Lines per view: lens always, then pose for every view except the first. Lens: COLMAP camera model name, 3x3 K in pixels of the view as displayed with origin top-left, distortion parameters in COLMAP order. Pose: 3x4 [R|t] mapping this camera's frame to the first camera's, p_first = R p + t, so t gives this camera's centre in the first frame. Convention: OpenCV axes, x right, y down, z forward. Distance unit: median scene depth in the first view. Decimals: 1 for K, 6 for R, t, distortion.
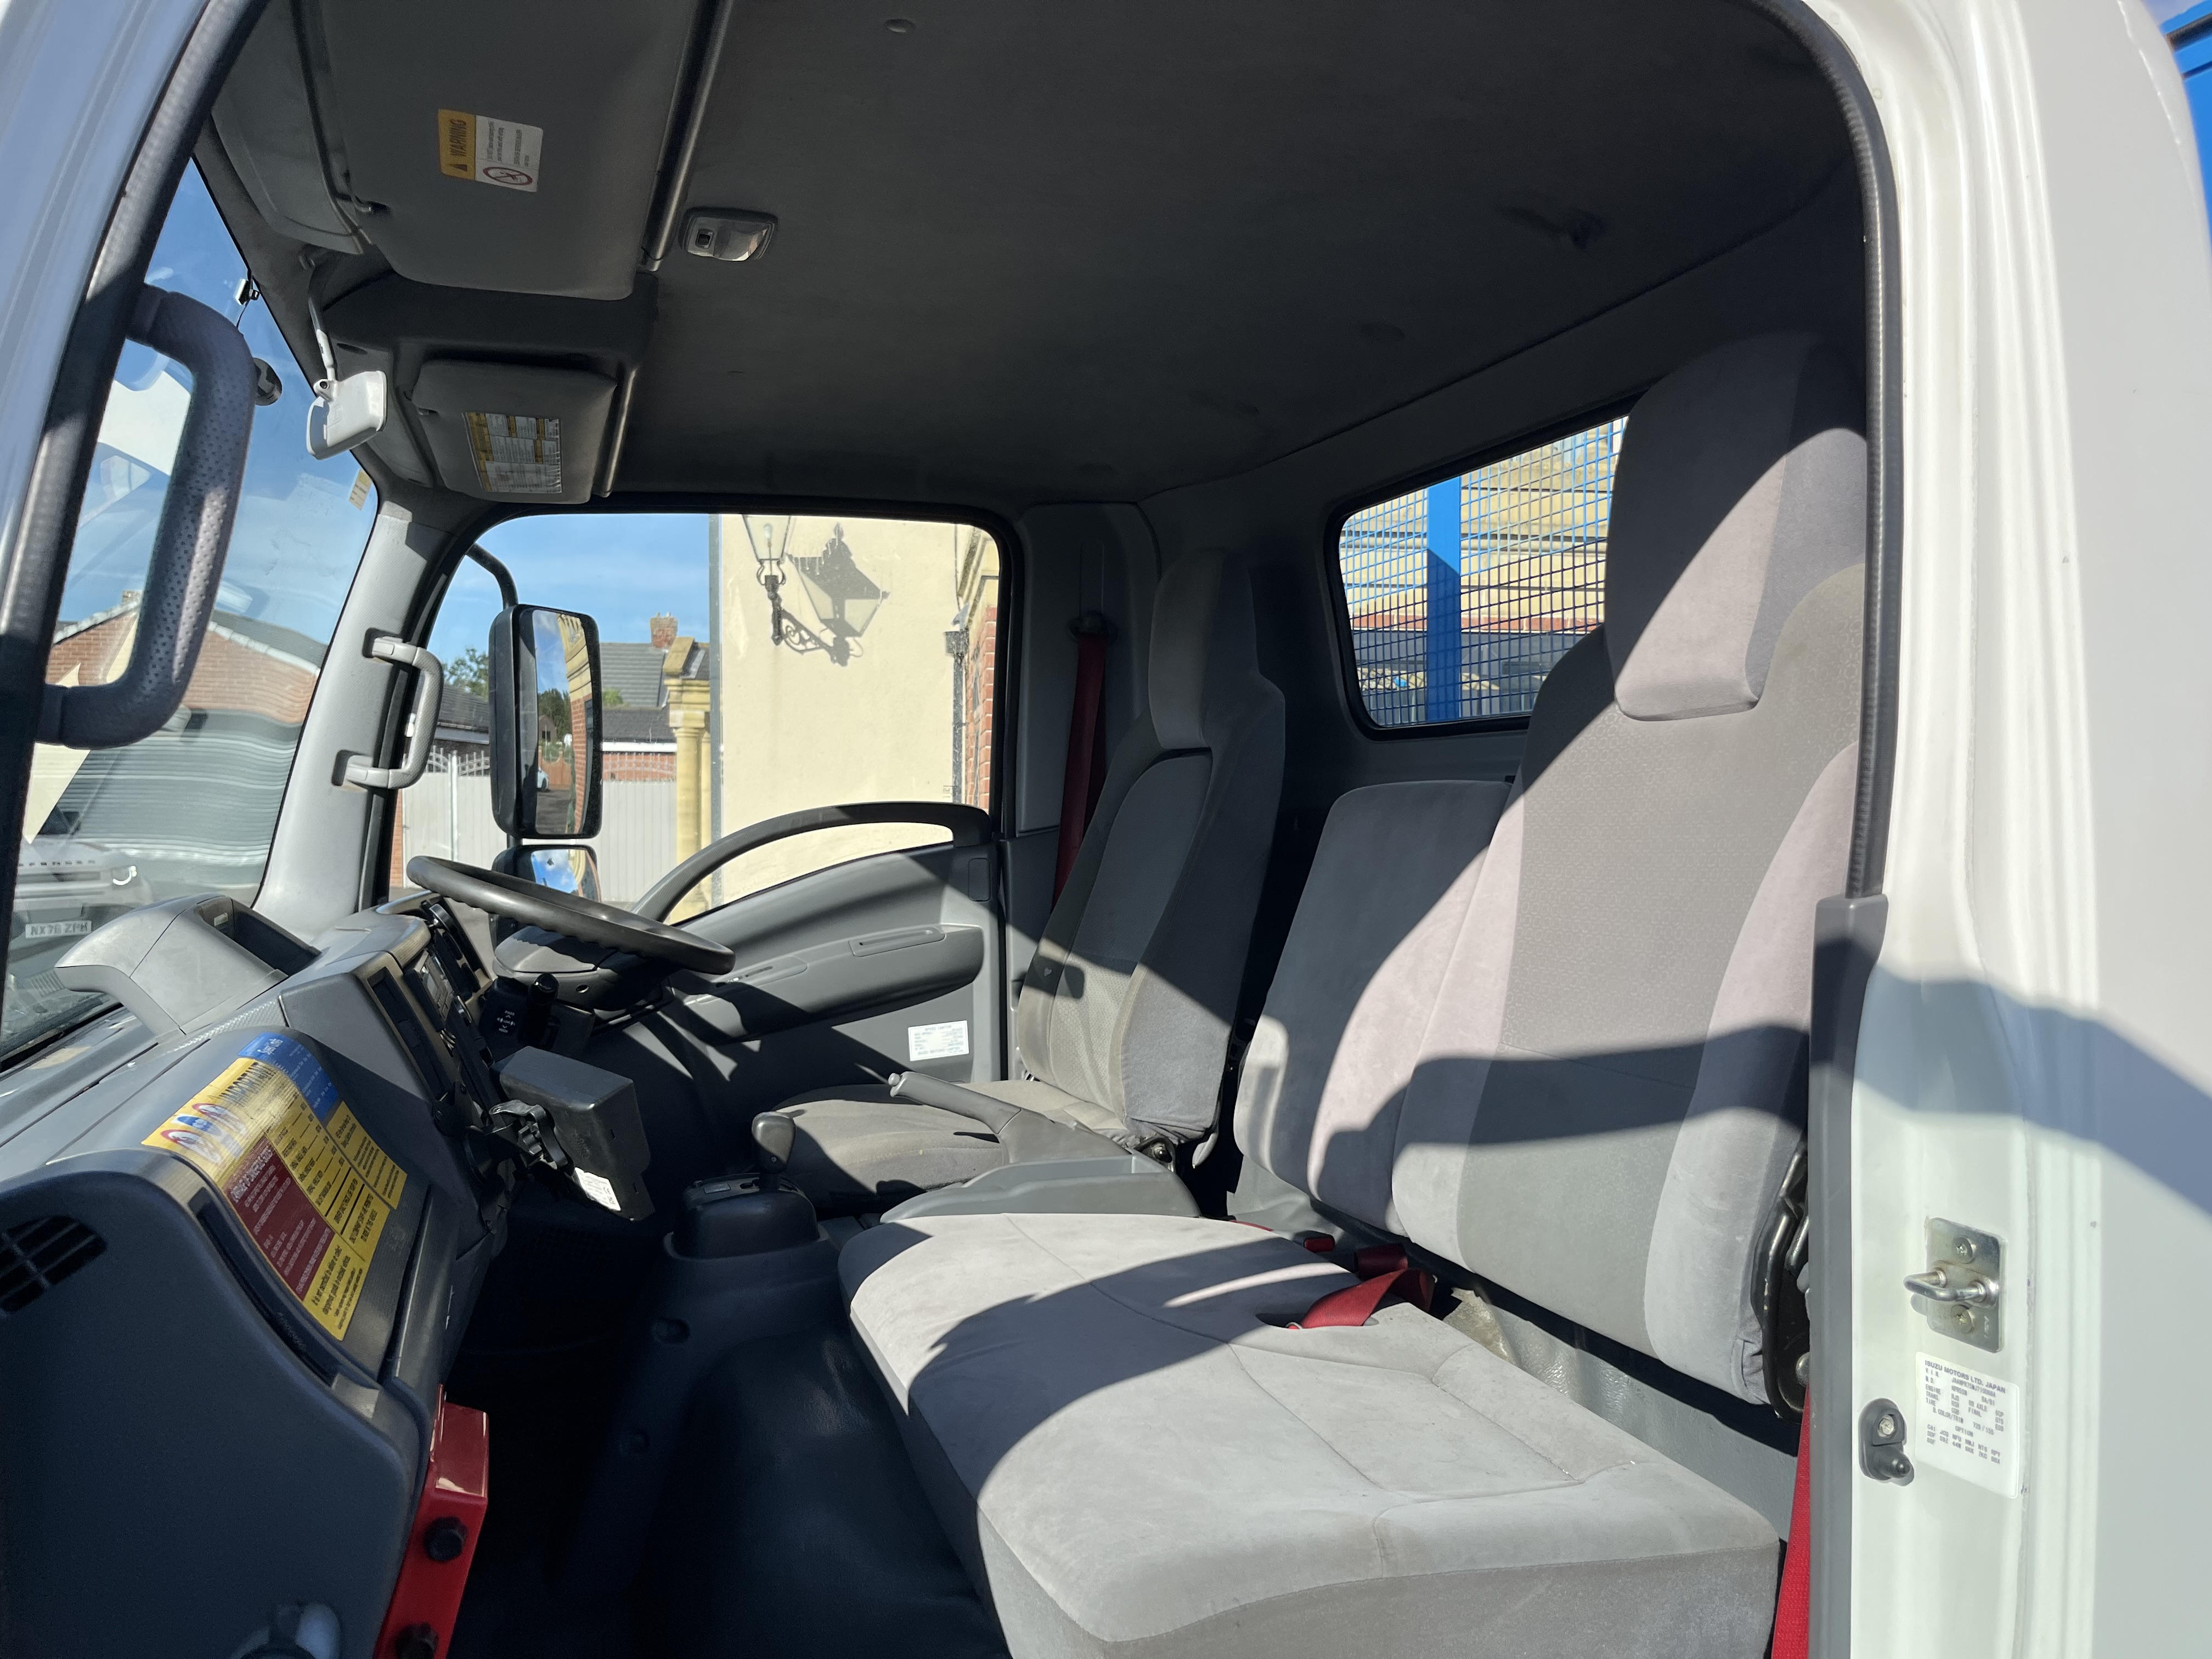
lens RADIAL K [[1683.3, 0, 1122.0], [0, 1683.3, 844.5], [0, 0, 1]] dist [0.062901, -0.099954]
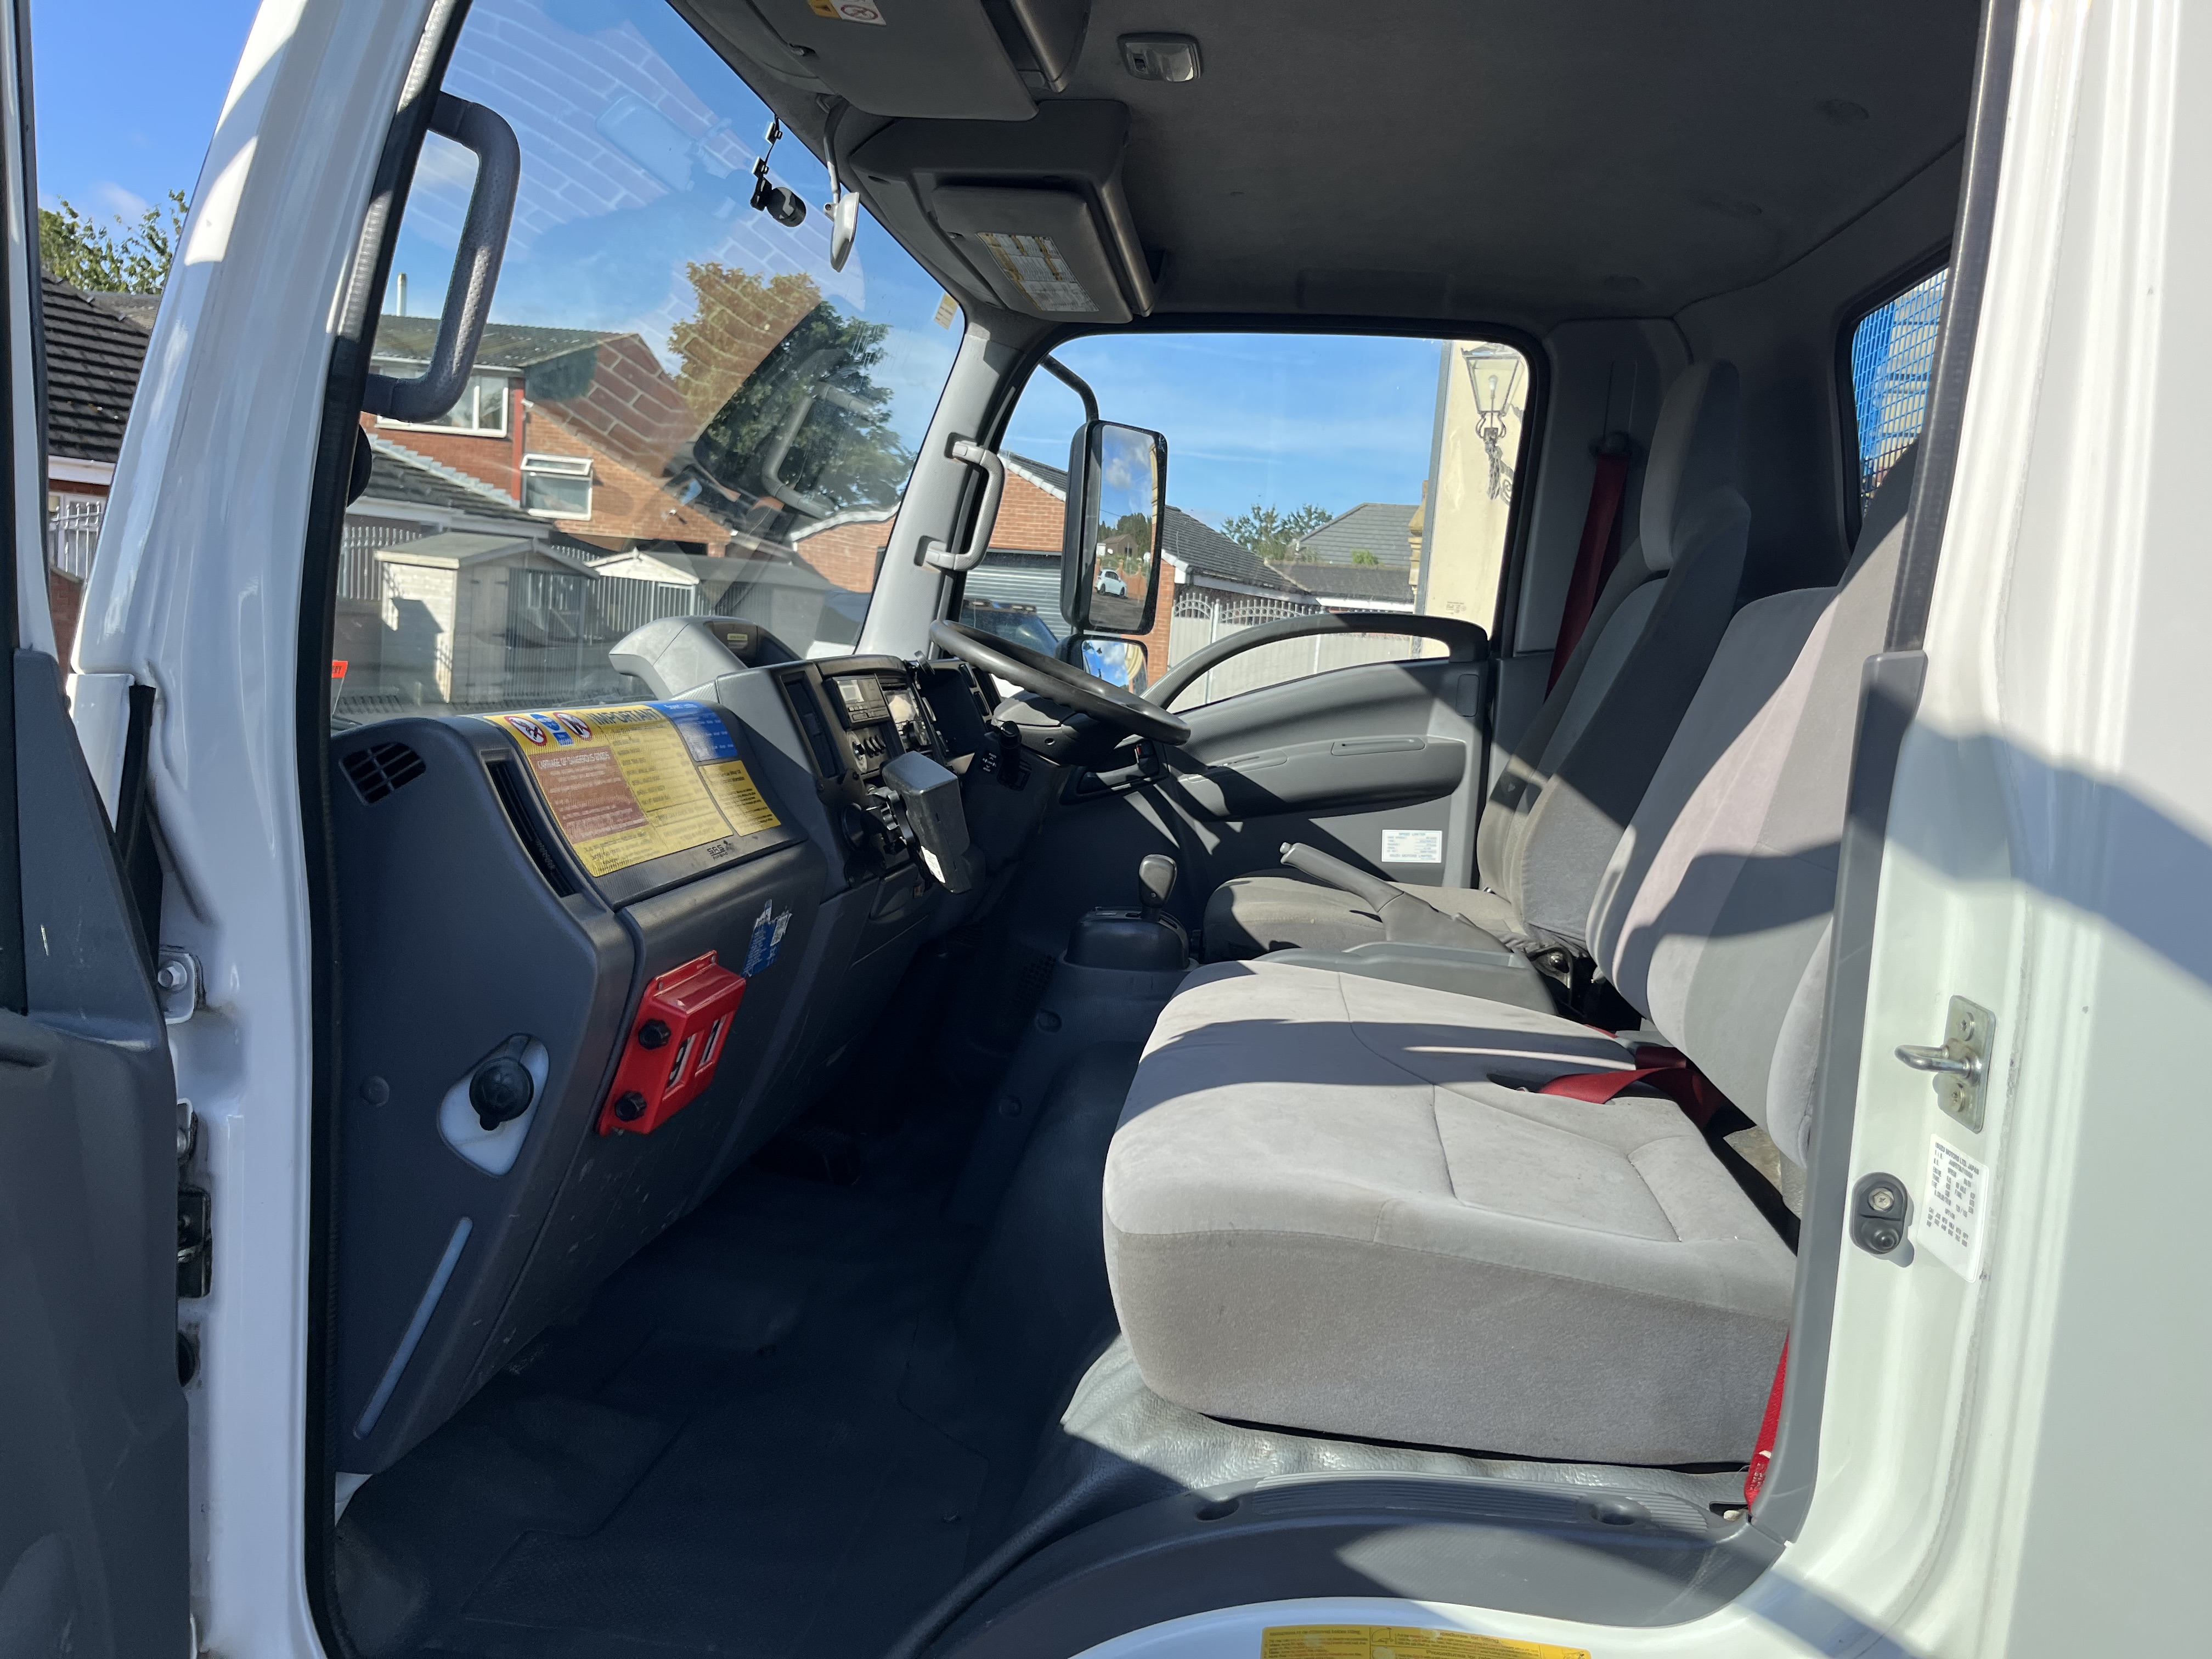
lens RADIAL K [[1692.5, 0, 1104.1], [0, 1692.5, 818.4], [0, 0, 1]] dist [0.051500, -0.115869]
pose [[0.897022, 0.111381, -0.427721, 0.186726], [-0.085106, 0.993144, 0.080134, 0.035561], [0.433714, -0.035481, 0.900352, -0.027833]]
